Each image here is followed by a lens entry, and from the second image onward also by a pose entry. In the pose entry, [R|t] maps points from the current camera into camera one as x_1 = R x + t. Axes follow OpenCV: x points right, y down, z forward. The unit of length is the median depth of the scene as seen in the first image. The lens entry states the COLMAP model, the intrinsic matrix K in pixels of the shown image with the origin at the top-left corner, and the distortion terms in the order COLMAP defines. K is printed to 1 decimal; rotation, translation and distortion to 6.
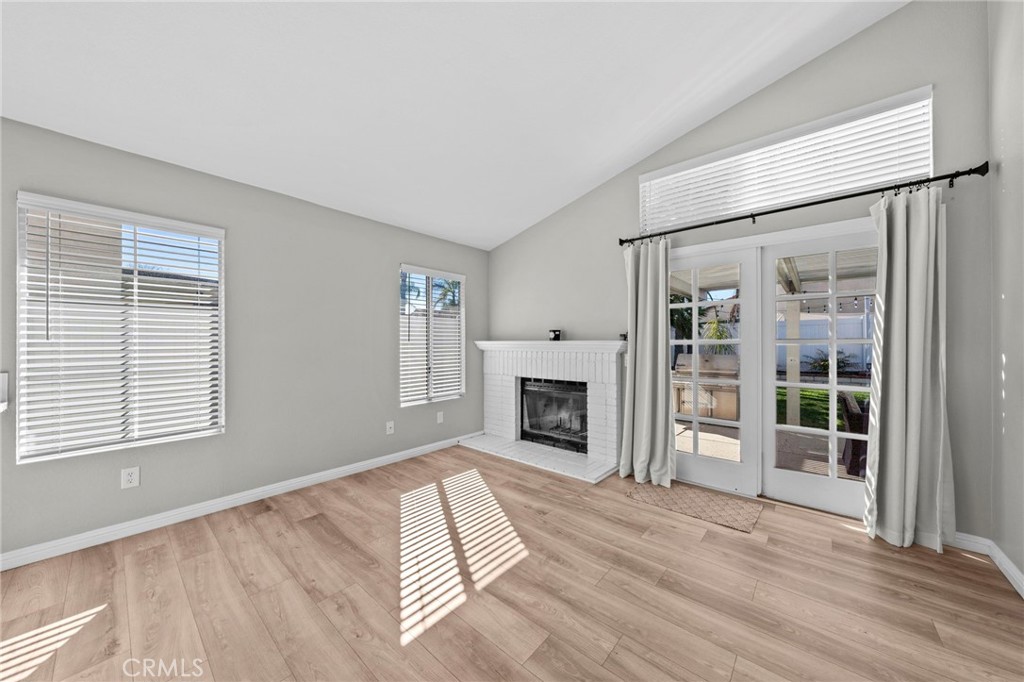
lens RADIAL K [[352.9, 0, 512.0], [0, 352.9, 341.0], [0, 0, 1]] dist [-0.000001, -0.000235]
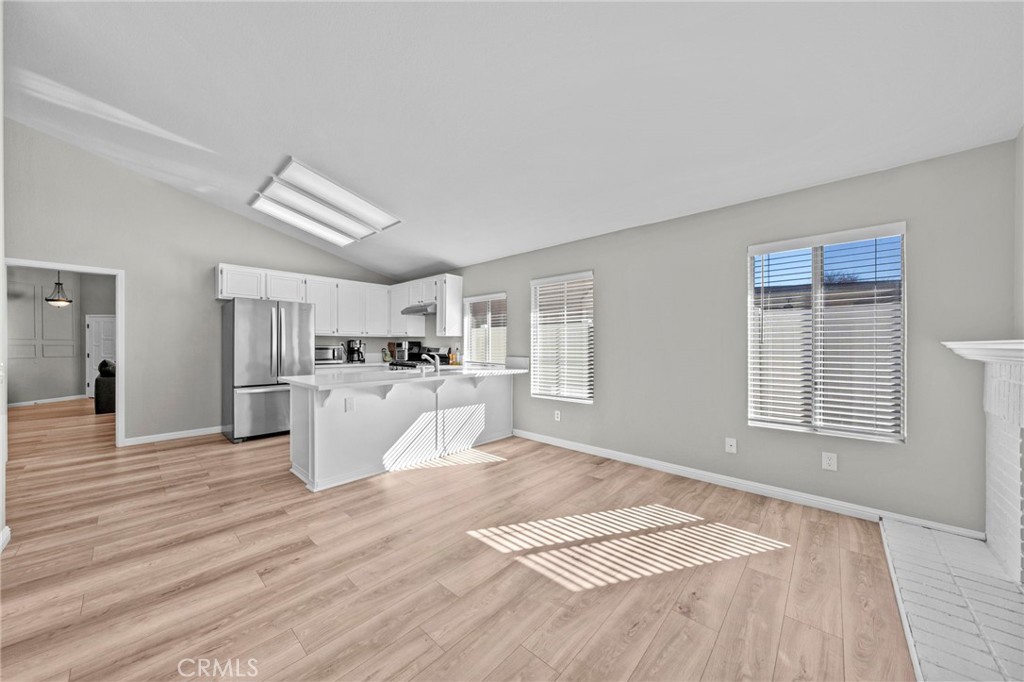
lens RADIAL K [[353.1, 0, 508.9], [0, 353.1, 345.3], [0, 0, 1]] dist [-0.007388, -0.000033]
pose [[-0.032029, 0.000709, -0.999487, 0.705478], [0.003313, 0.999994, 0.000603, 0.004473], [0.999481, -0.003292, -0.032031, 0.679392]]
